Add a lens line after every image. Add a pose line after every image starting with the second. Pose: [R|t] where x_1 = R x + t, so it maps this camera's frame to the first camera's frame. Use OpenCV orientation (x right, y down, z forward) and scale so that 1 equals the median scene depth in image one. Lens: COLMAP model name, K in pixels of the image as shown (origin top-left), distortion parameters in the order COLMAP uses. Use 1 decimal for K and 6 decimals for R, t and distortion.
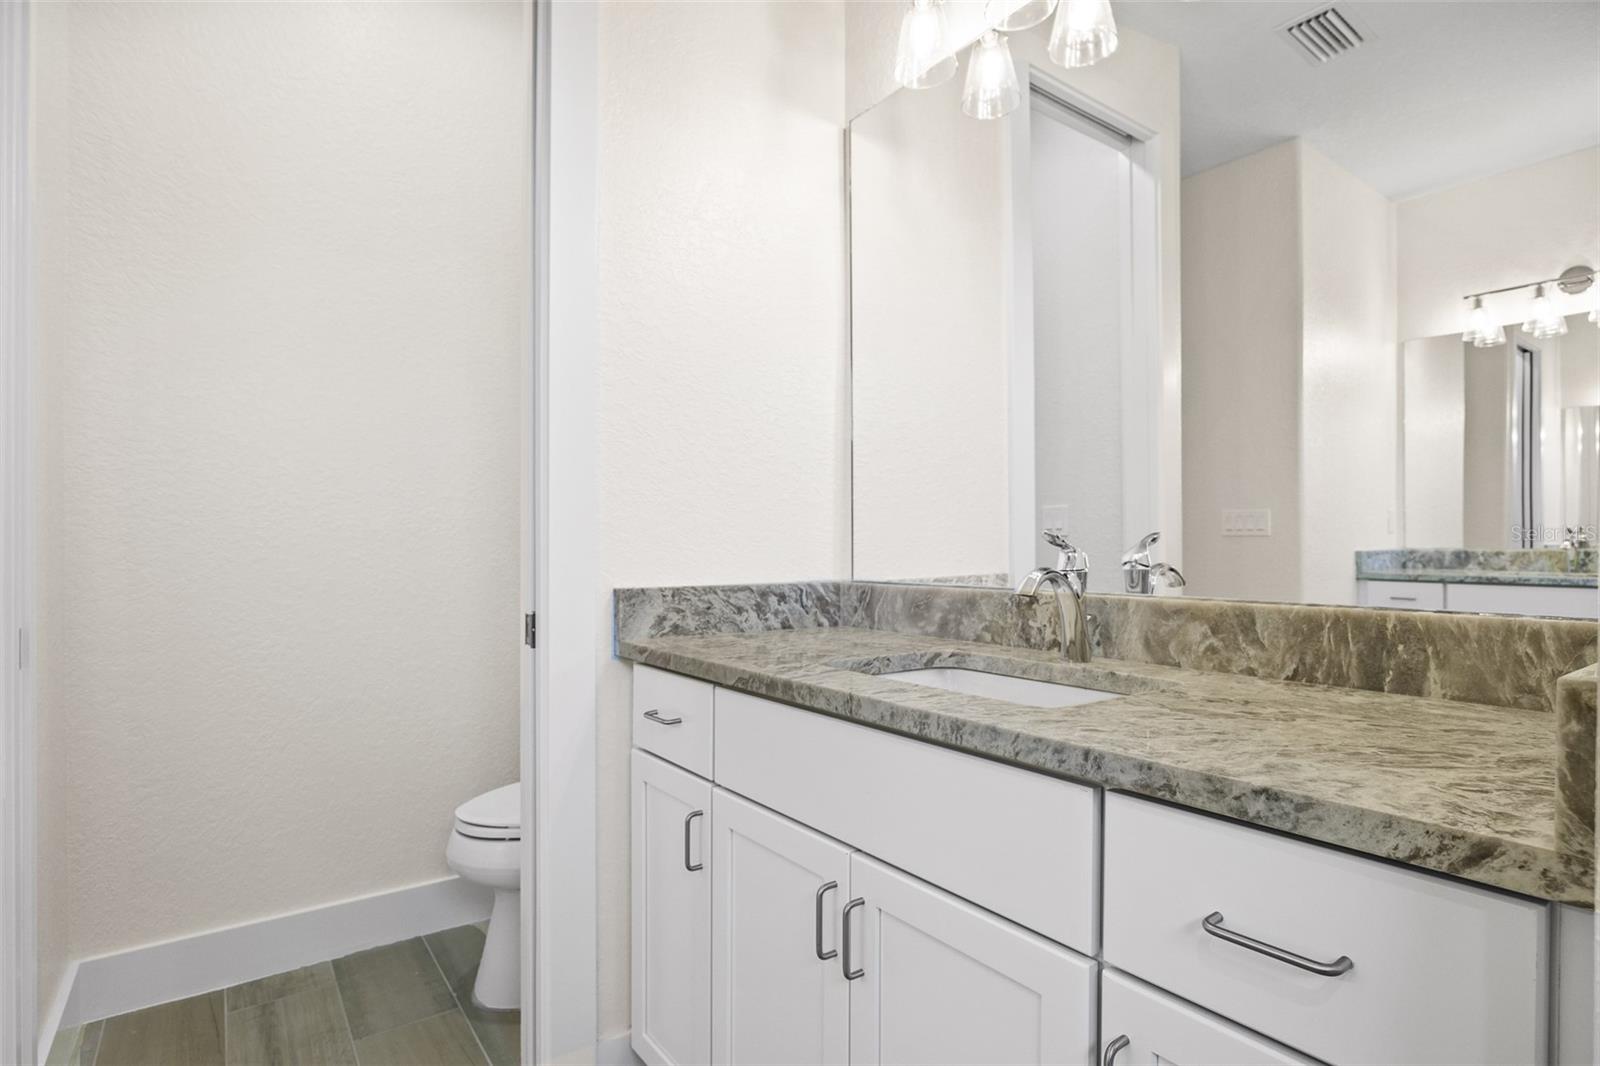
lens RADIAL K [[814.1, 0, 814.0], [0, 814.1, 542.6], [0, 0, 1]] dist [0.000201, -0.000487]
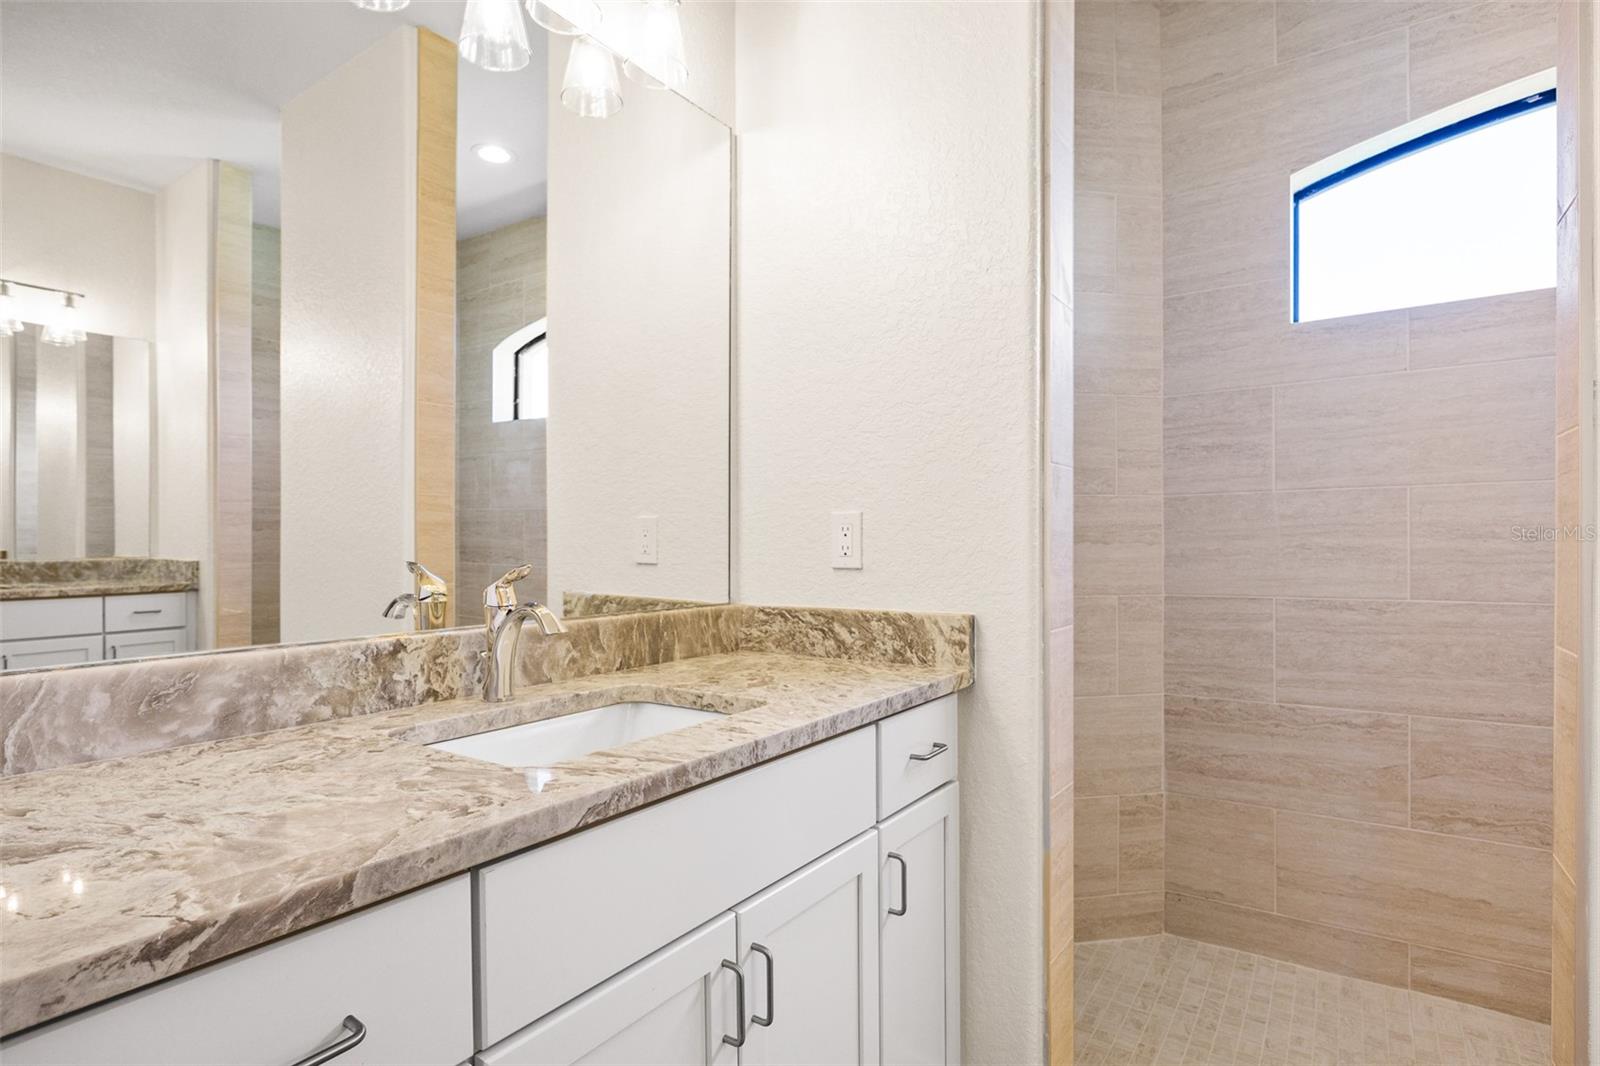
lens RADIAL K [[814.1, 0, 799.4], [0, 814.1, 523.7], [0, 0, 1]] dist [0.000201, -0.000487]
pose [[-0.314698, 0.020602, 0.948968, -0.774660], [-0.007594, 0.999678, -0.024222, -0.045935], [-0.949161, -0.014829, -0.314440, 1.066623]]
